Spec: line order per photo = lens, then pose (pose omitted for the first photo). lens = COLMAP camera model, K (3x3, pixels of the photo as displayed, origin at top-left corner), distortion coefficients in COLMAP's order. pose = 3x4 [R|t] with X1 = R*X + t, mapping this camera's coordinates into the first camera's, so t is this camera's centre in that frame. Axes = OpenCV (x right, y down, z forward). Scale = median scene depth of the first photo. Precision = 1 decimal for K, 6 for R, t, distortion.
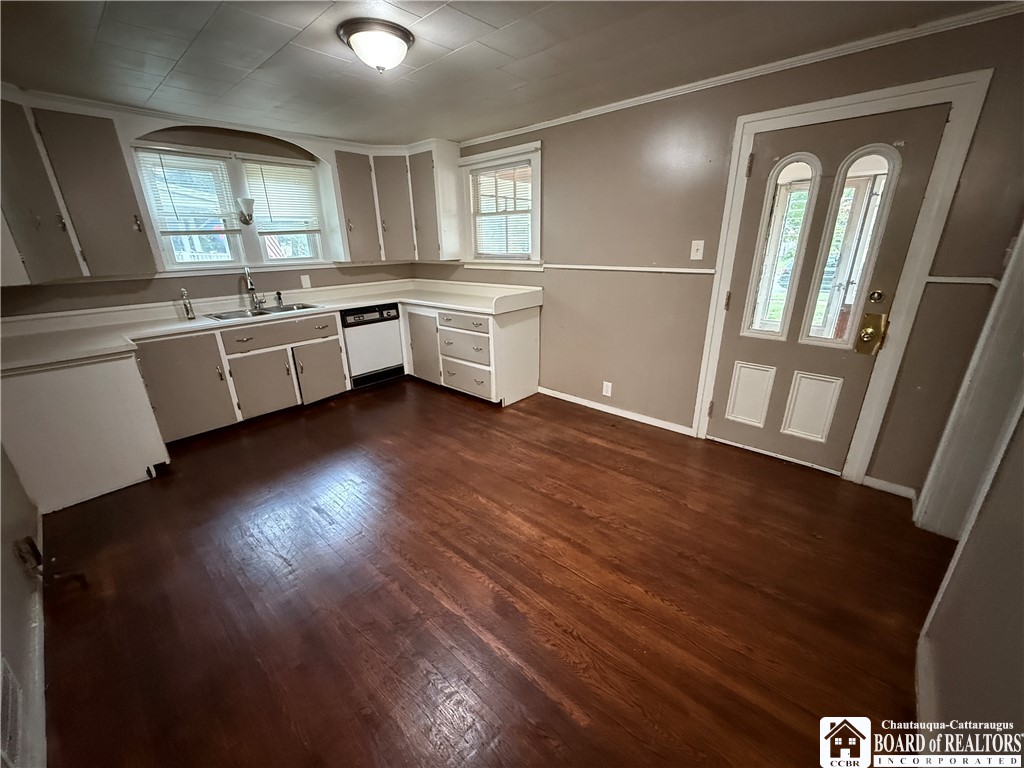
lens RADIAL K [[407.5, 0, 510.0], [0, 407.5, 384.8], [0, 0, 1]] dist [0.003006, -0.000762]
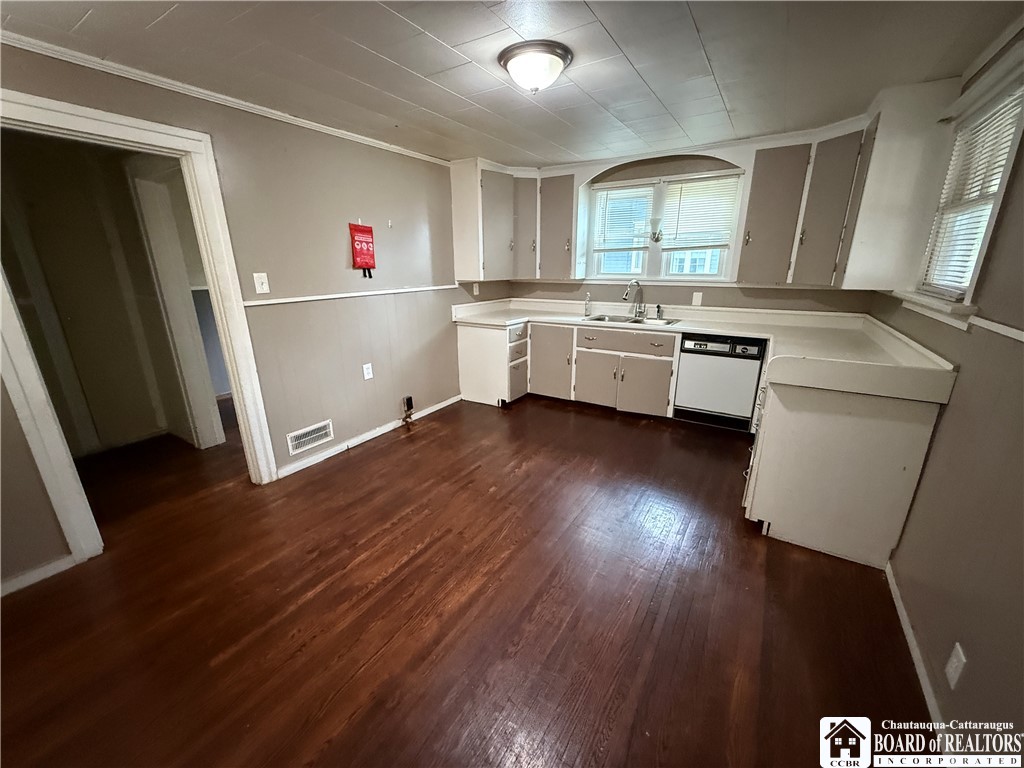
lens RADIAL K [[407.5, 0, 511.0], [0, 407.5, 385.0], [0, 0, 1]] dist [0.003006, -0.000762]
pose [[0.168972, 0.303939, -0.937587, 0.437410], [-0.325391, 0.915133, 0.238019, -0.177775], [0.930360, 0.264864, 0.253531, 0.468659]]
